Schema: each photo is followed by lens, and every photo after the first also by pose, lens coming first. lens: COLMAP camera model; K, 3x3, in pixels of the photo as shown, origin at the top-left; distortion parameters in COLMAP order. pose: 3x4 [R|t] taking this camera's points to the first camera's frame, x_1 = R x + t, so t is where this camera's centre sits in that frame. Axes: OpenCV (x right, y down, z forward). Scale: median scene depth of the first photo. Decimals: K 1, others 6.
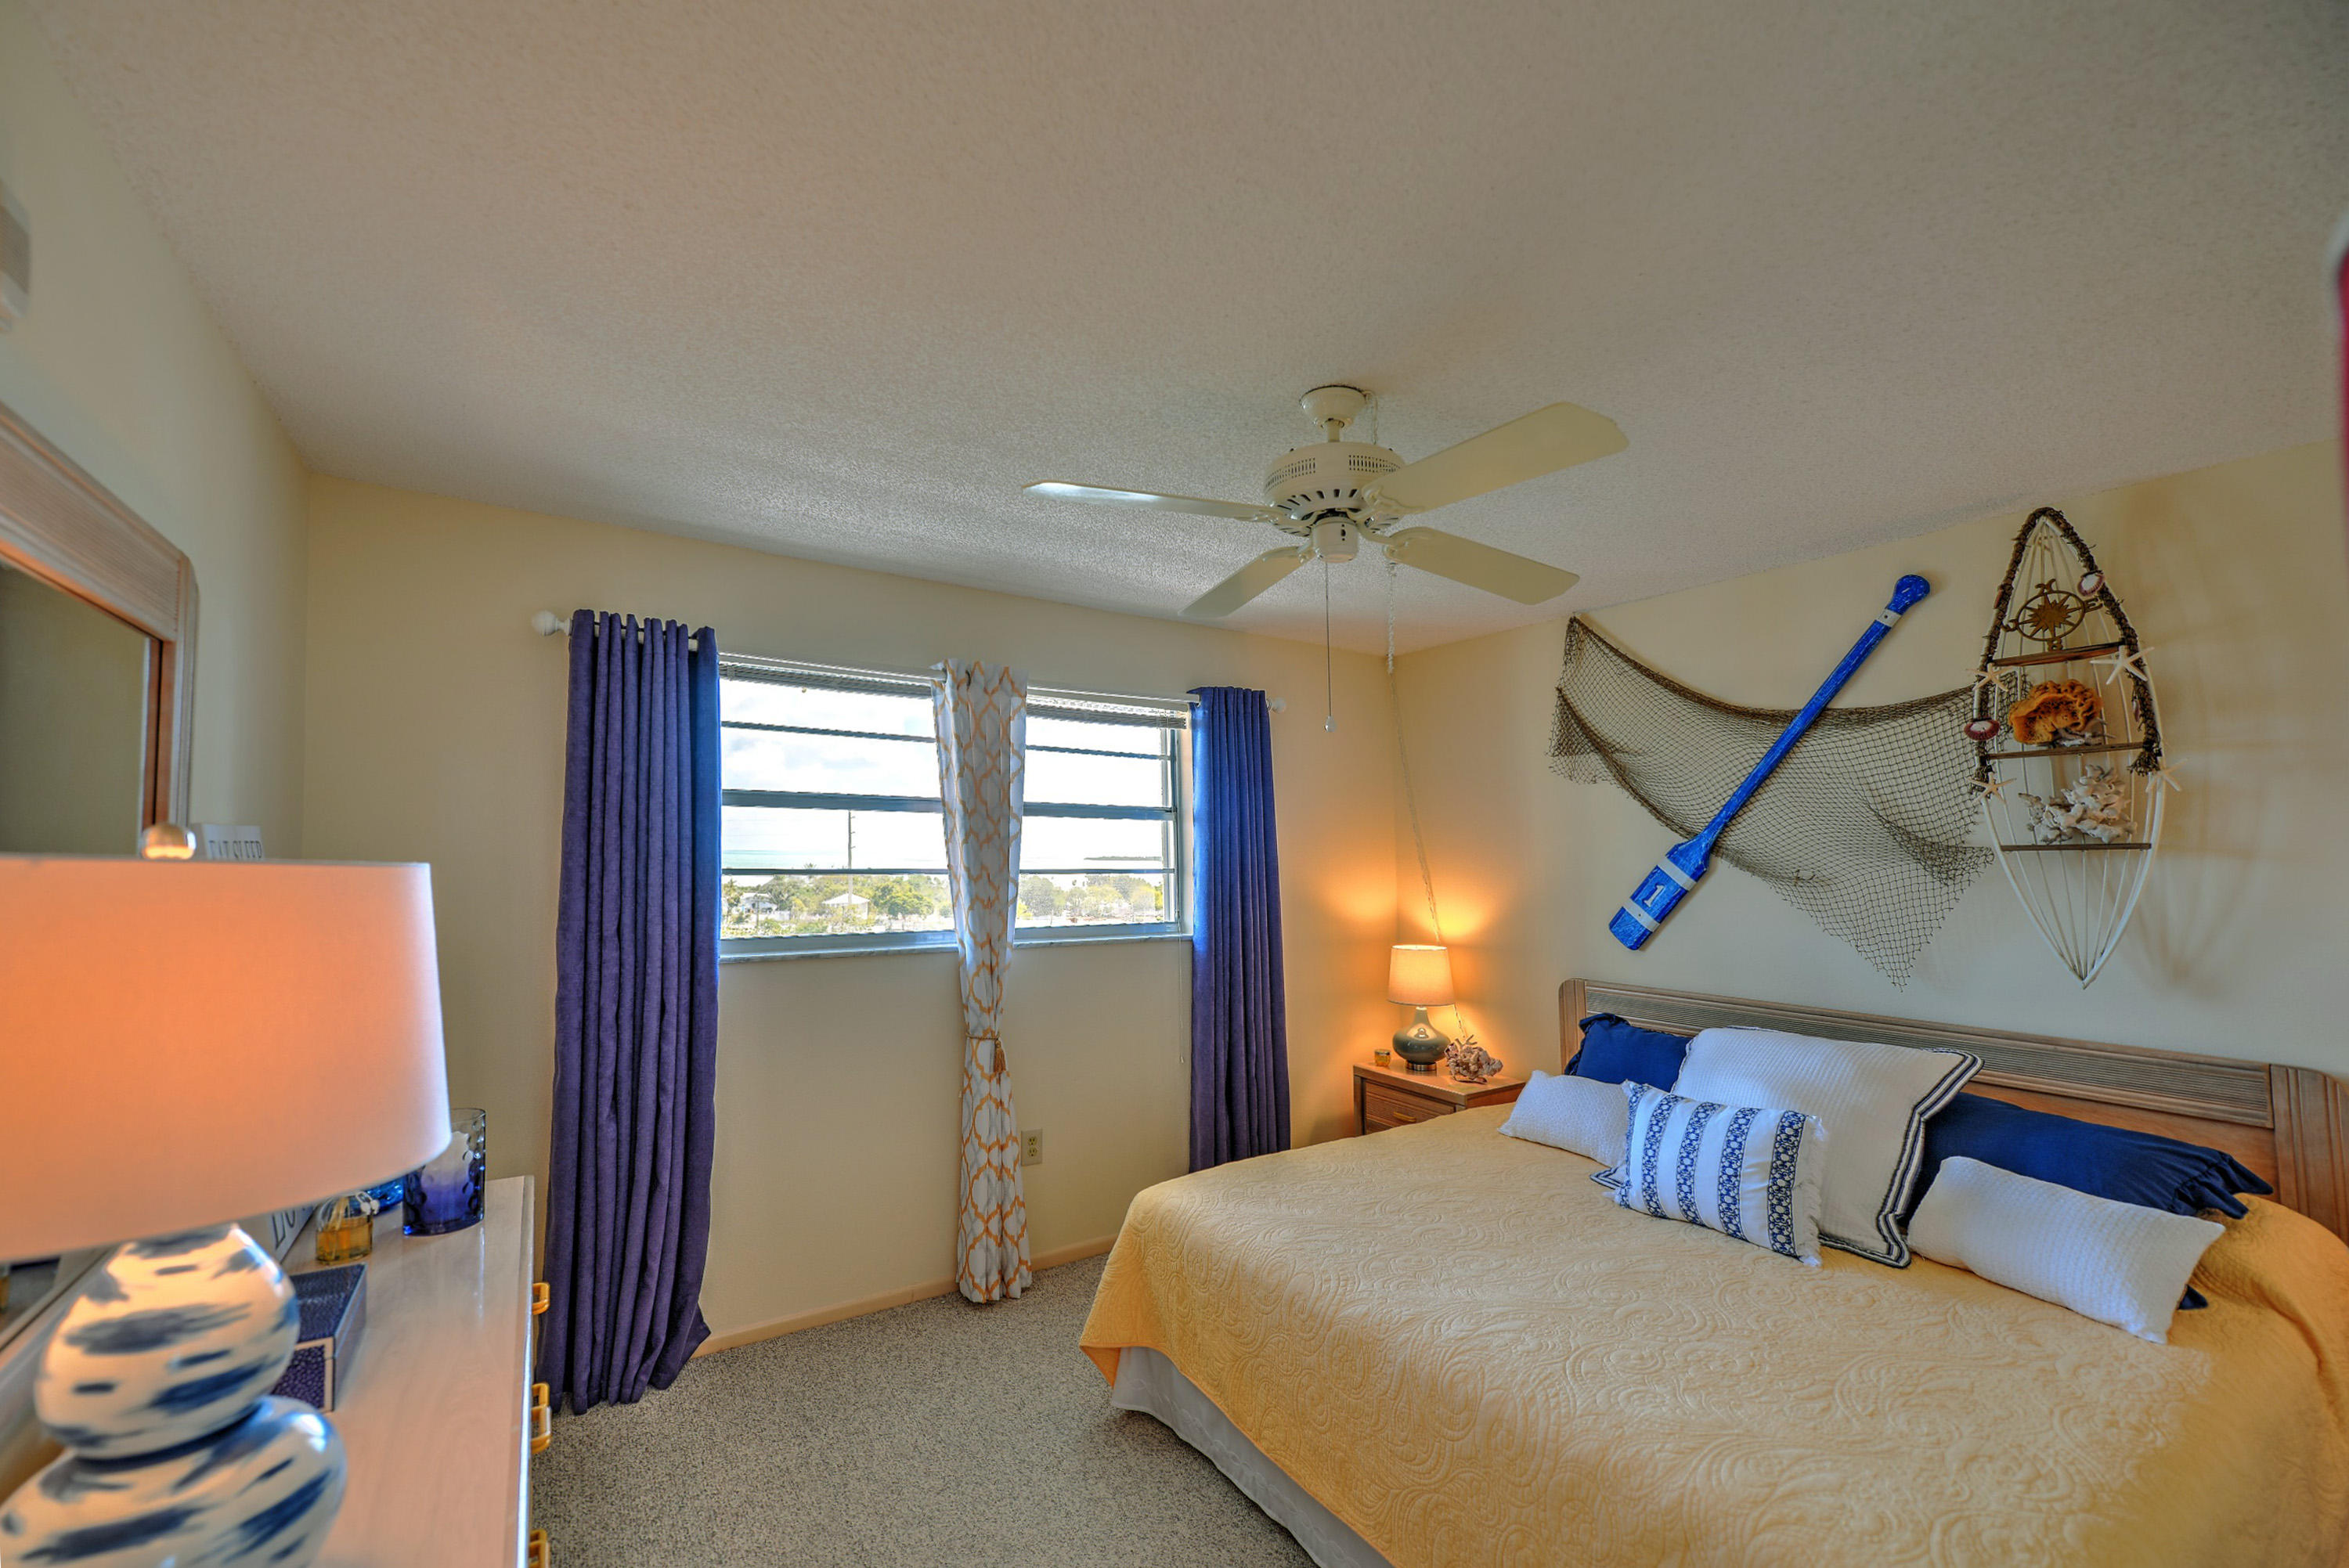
lens RADIAL K [[957.4, 0, 1170.2], [0, 957.4, 781.6], [0, 0, 1]] dist [0.002824, -0.001857]
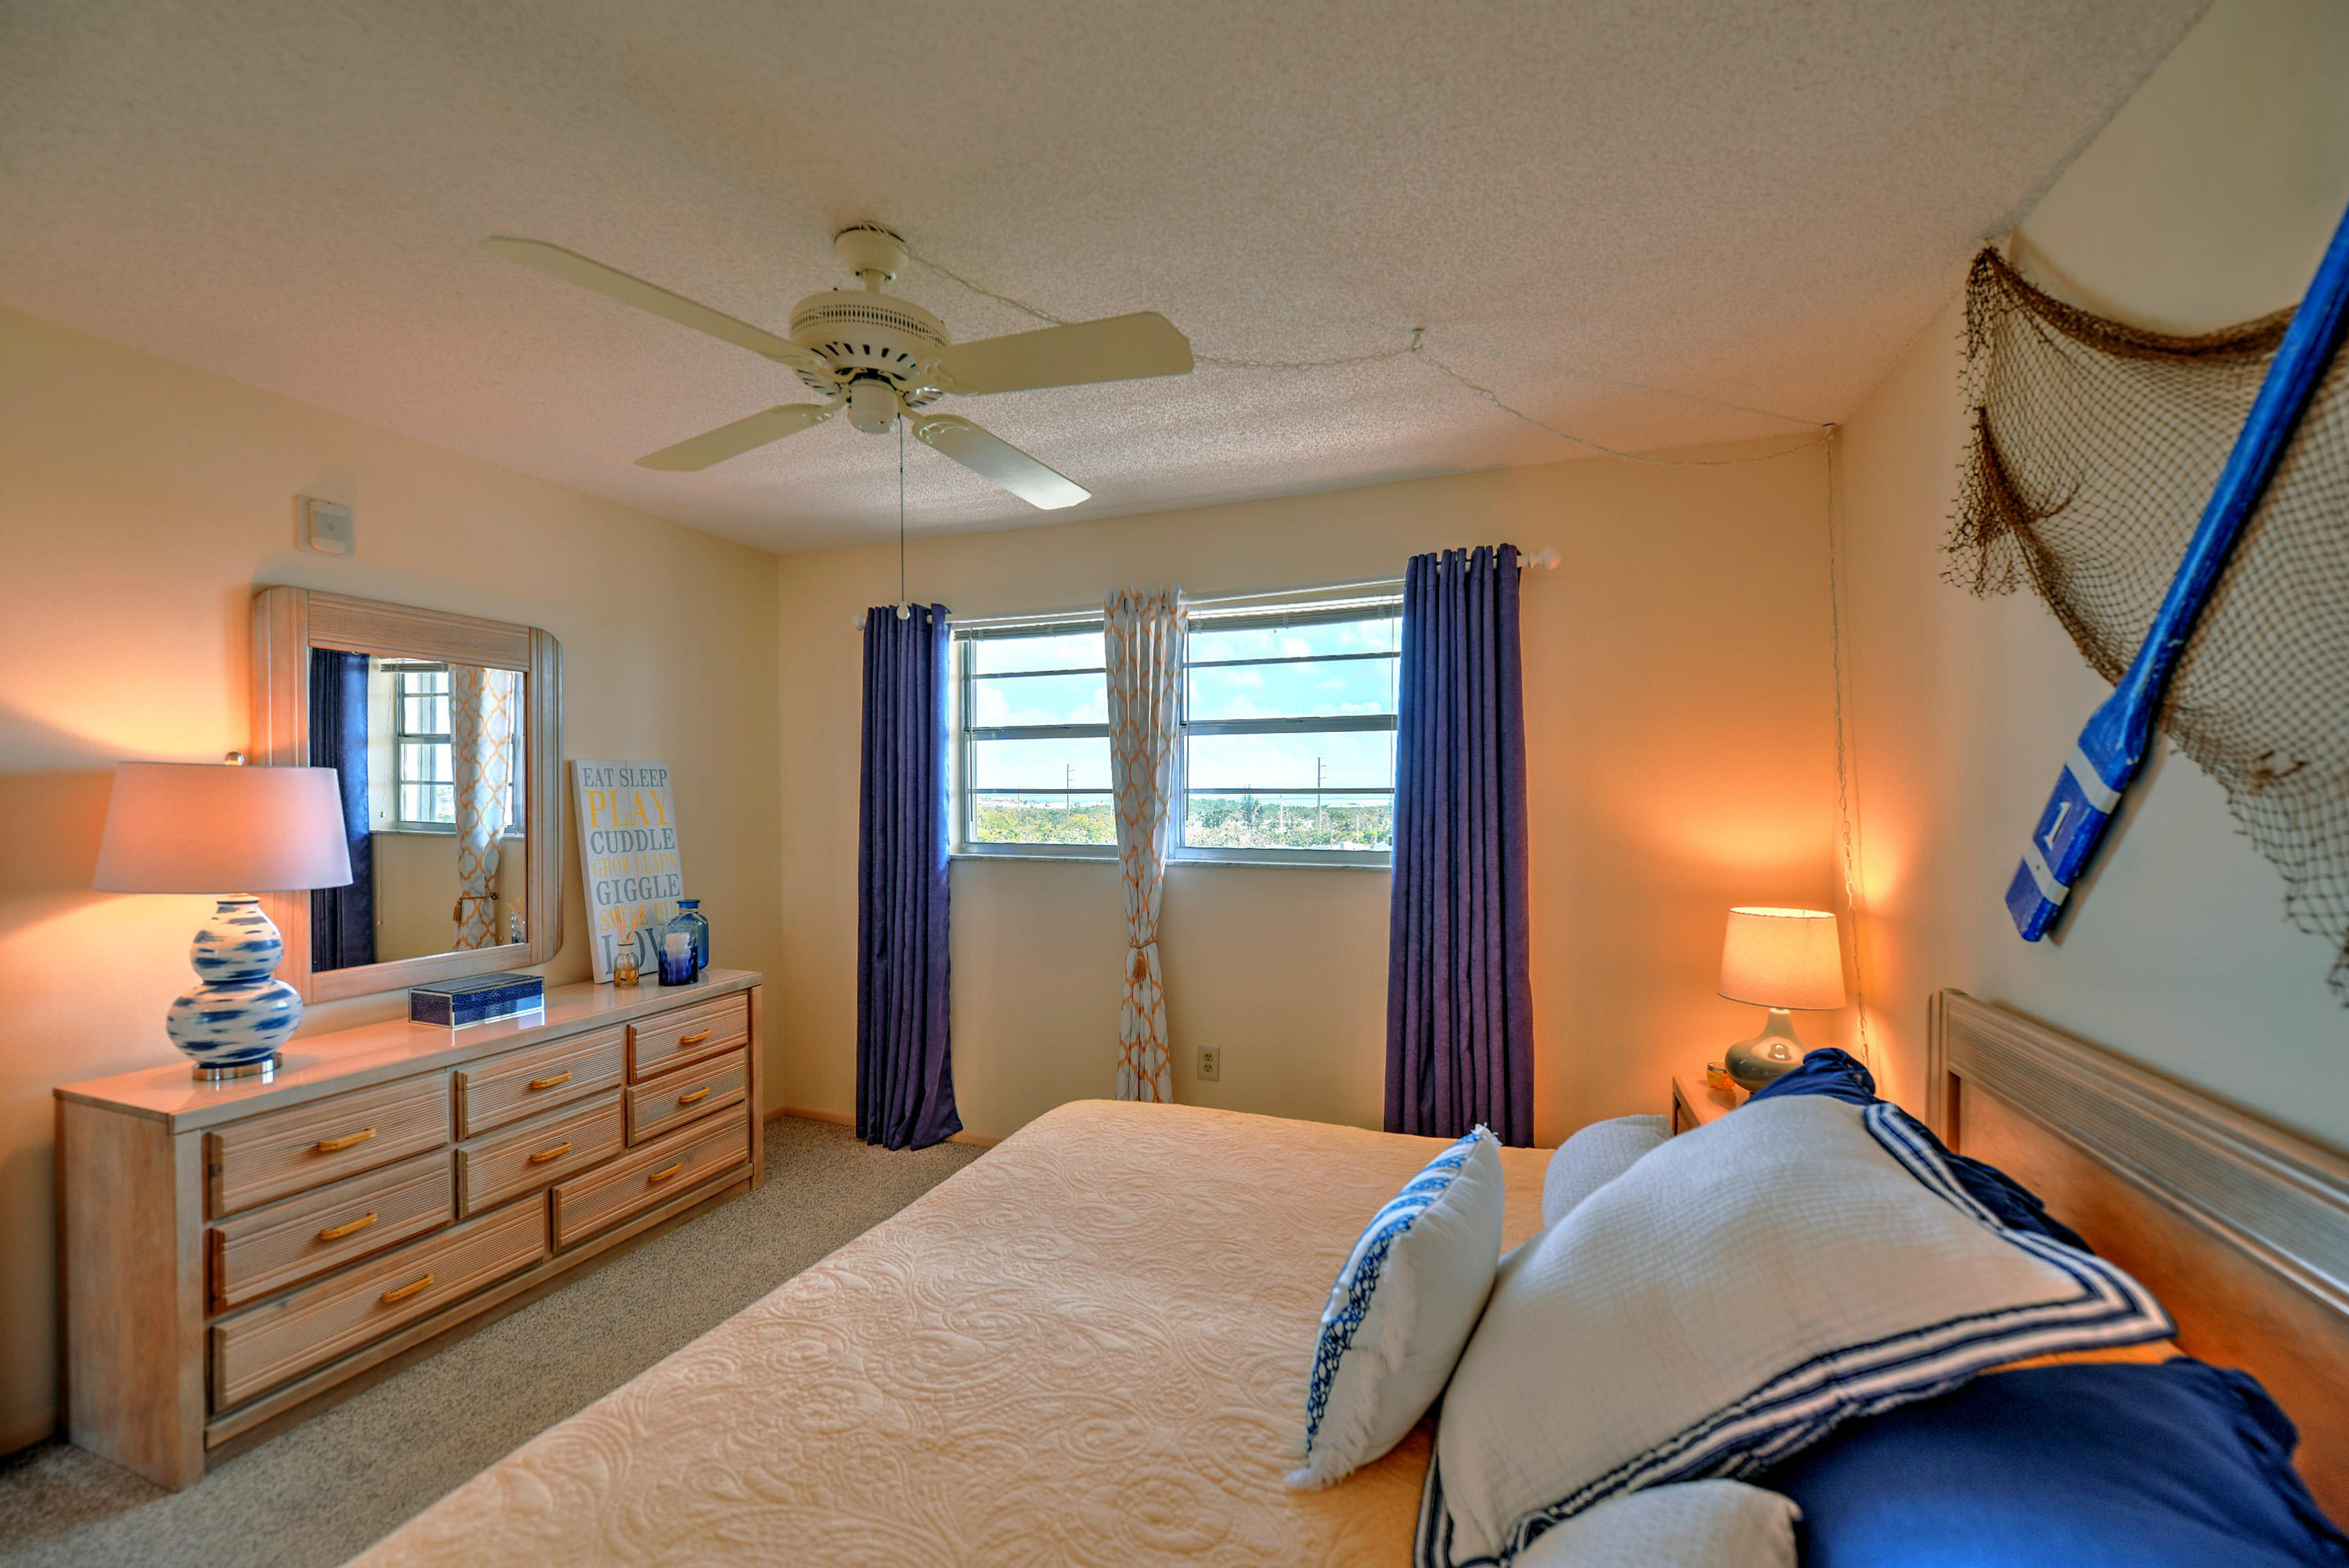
lens RADIAL K [[957.4, 0, 1168.3], [0, 957.4, 802.4], [0, 0, 1]] dist [0.002824, -0.001857]
pose [[0.560671, -0.000349, -0.828038, 0.660971], [0.070878, 0.996350, 0.047572, 0.057574], [0.824999, -0.085362, 0.558649, 0.423987]]
